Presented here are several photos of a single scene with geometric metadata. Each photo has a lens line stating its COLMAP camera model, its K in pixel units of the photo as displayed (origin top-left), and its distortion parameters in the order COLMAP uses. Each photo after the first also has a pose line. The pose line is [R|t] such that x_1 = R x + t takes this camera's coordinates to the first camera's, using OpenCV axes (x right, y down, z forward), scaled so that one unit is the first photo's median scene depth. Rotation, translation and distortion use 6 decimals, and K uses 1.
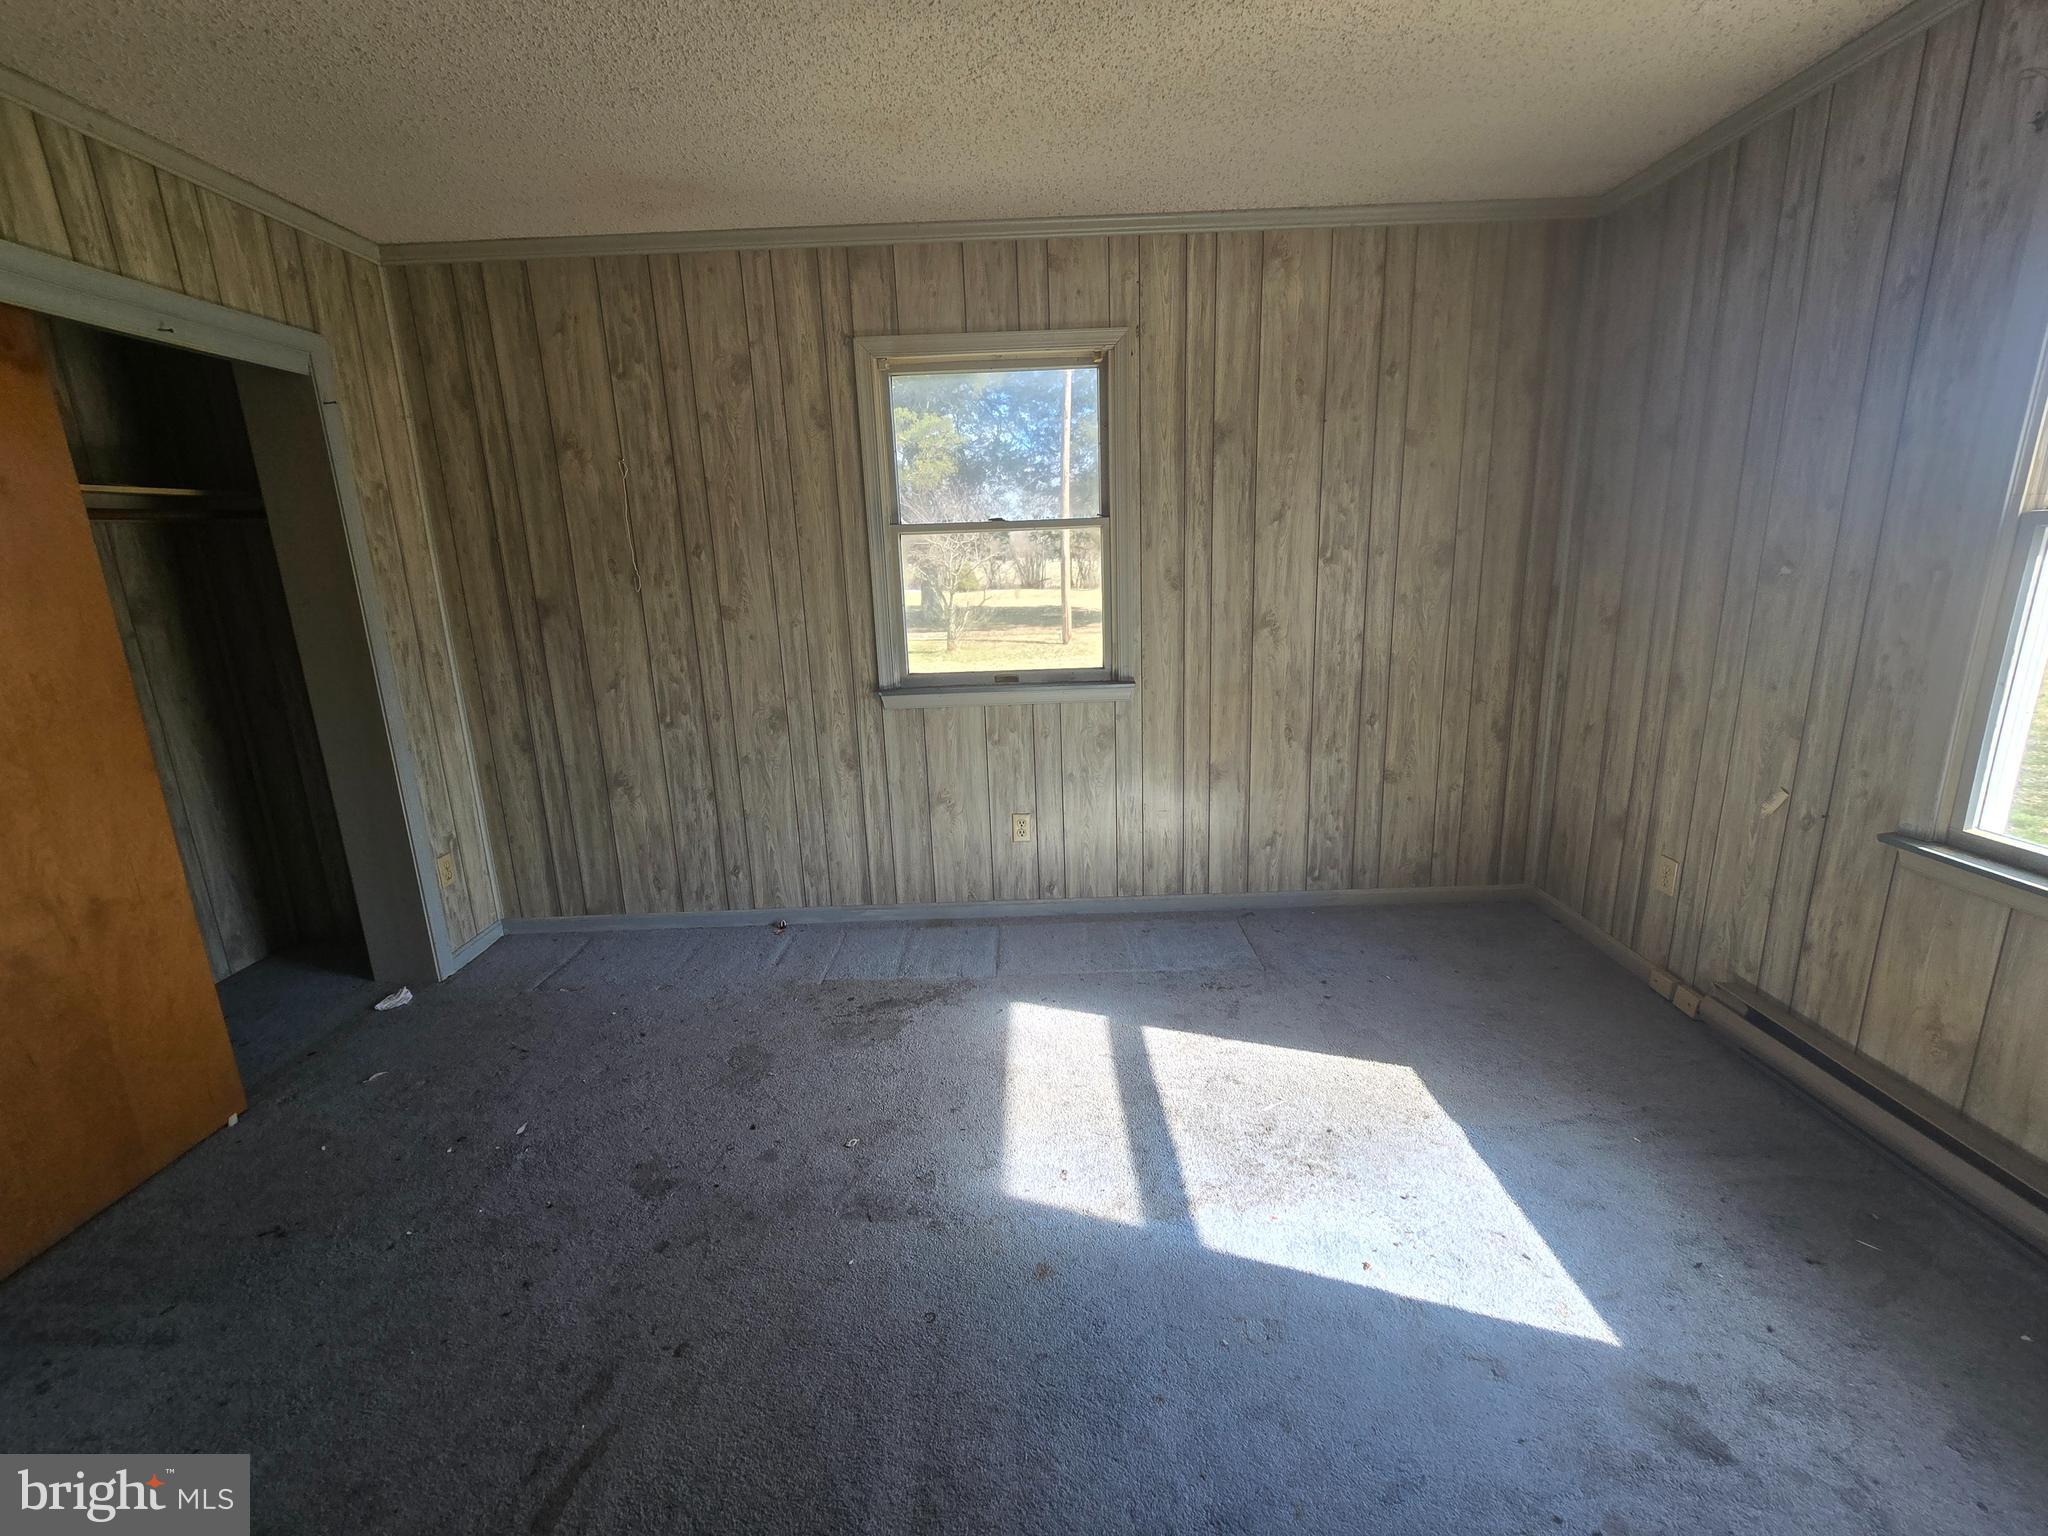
lens RADIAL K [[835.5, 0, 1025.3], [0, 835.5, 744.9], [0, 0, 1]] dist [-0.002540, 0.000897]
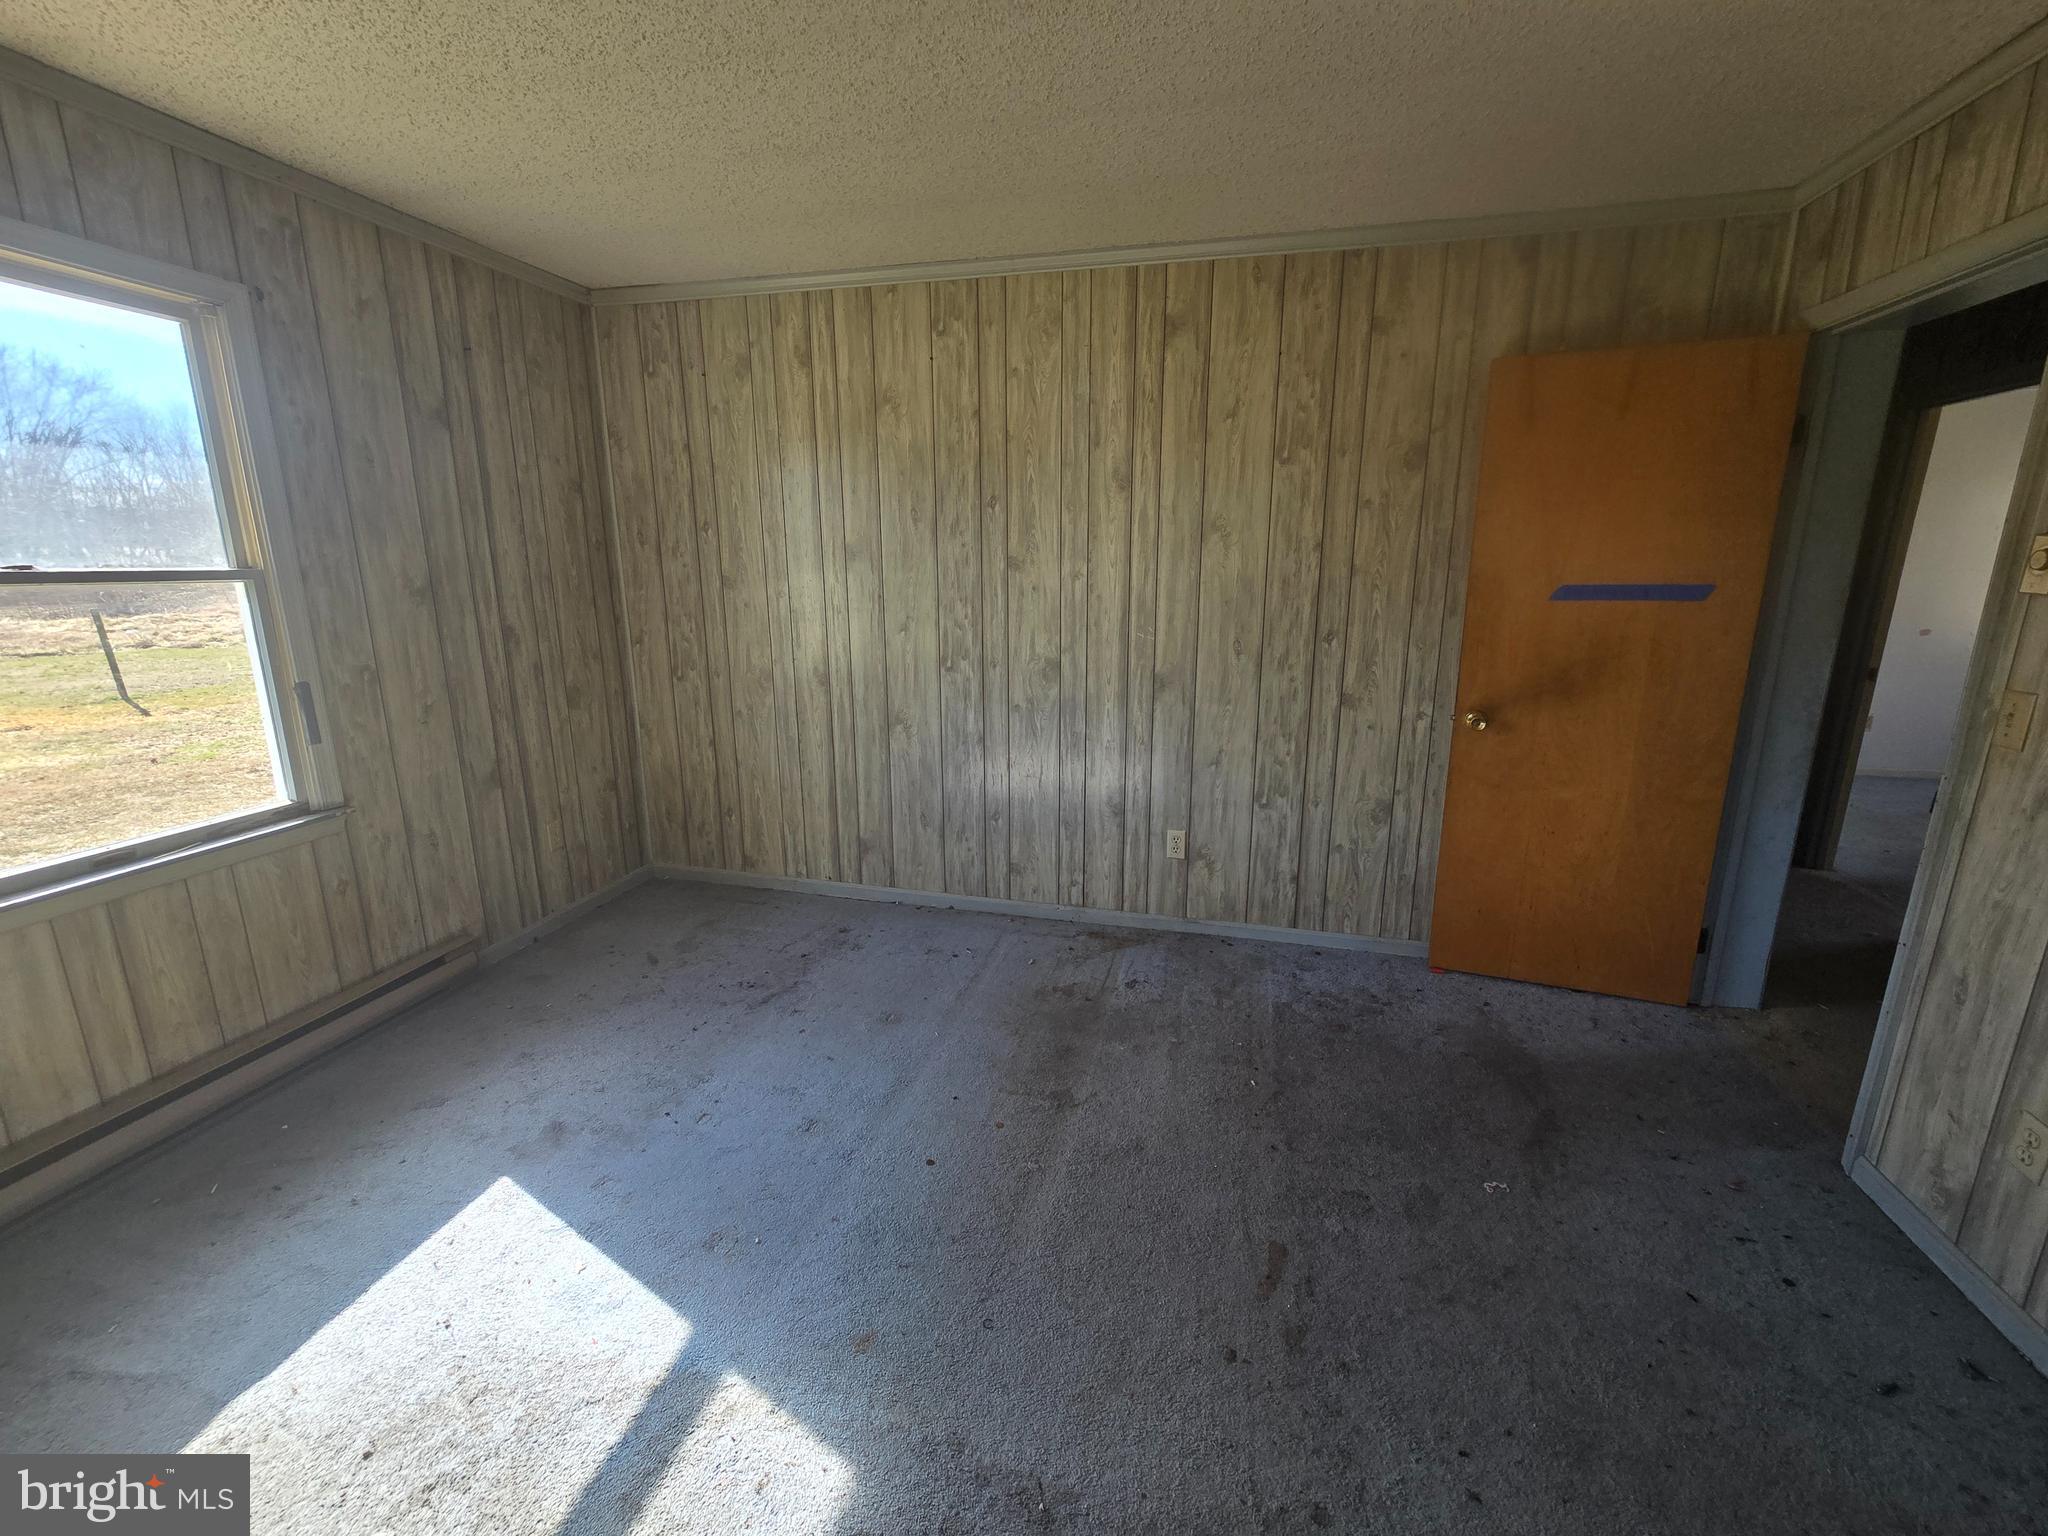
lens RADIAL K [[835.5, 0, 1025.3], [0, 835.5, 744.9], [0, 0, 1]] dist [-0.002540, 0.000897]
pose [[-0.969200, -0.020208, 0.245444, -0.203951], [0.087265, 0.903783, 0.419001, -0.196913], [-0.230295, 0.427514, -0.874183, 0.825178]]
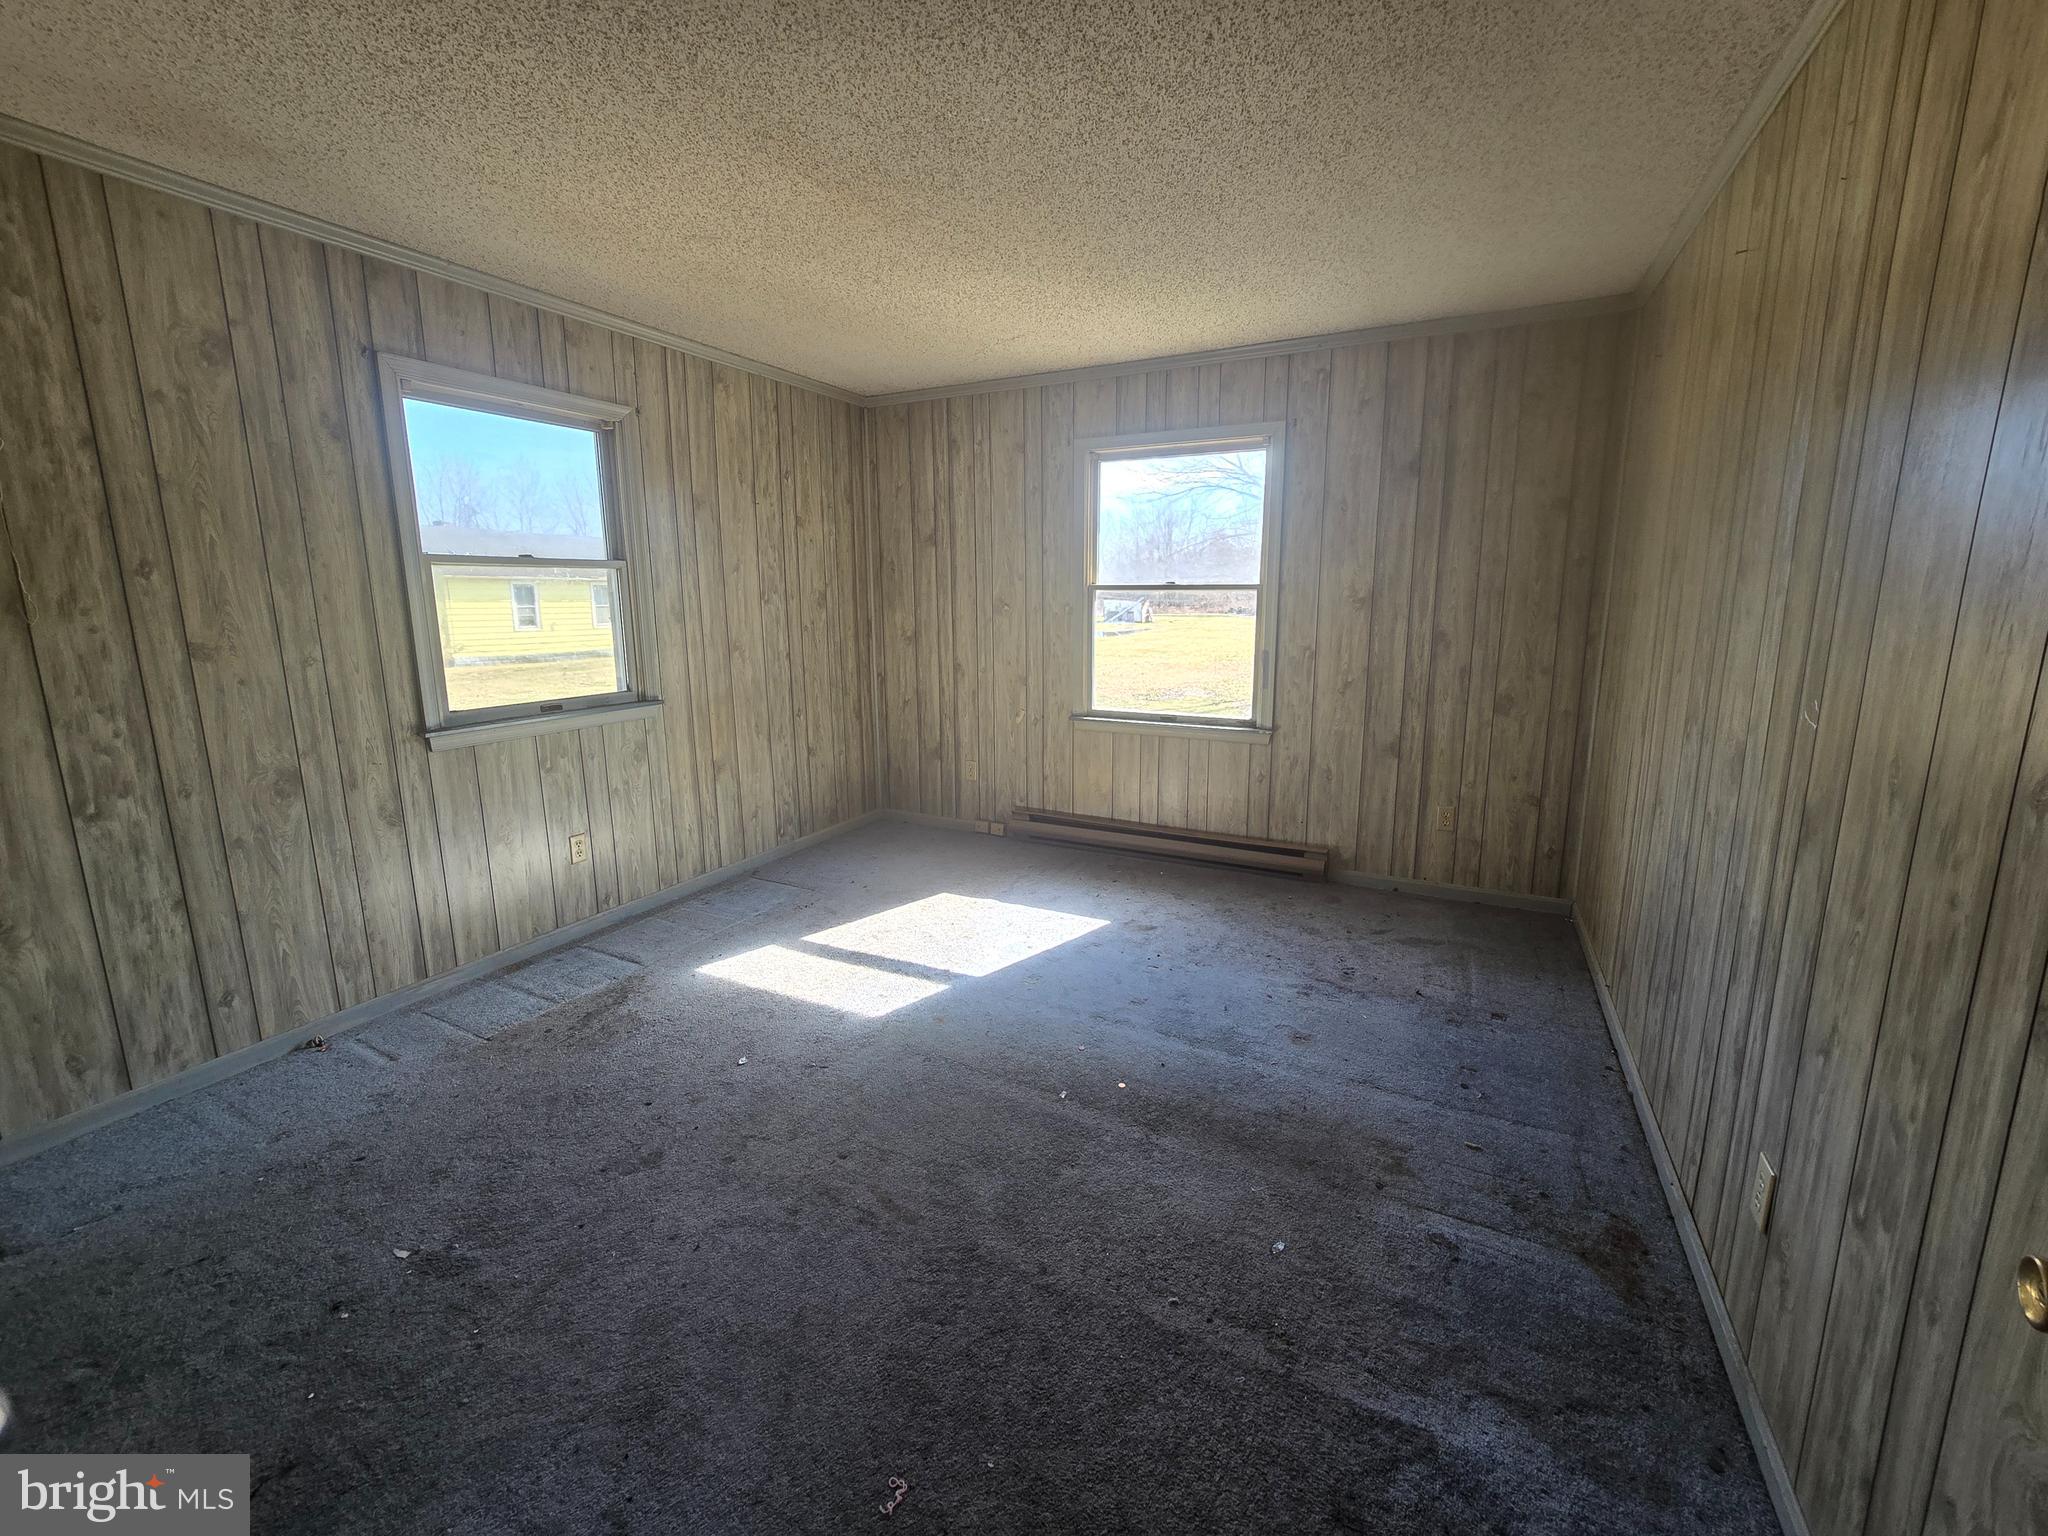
lens RADIAL K [[835.5, 0, 1025.3], [0, 835.5, 744.9], [0, 0, 1]] dist [-0.002540, 0.000897]
pose [[0.454406, -0.128113, 0.881534, -0.706514], [0.190287, 0.980722, 0.044440, 0.034520], [-0.870233, 0.147551, 0.470024, 0.002371]]
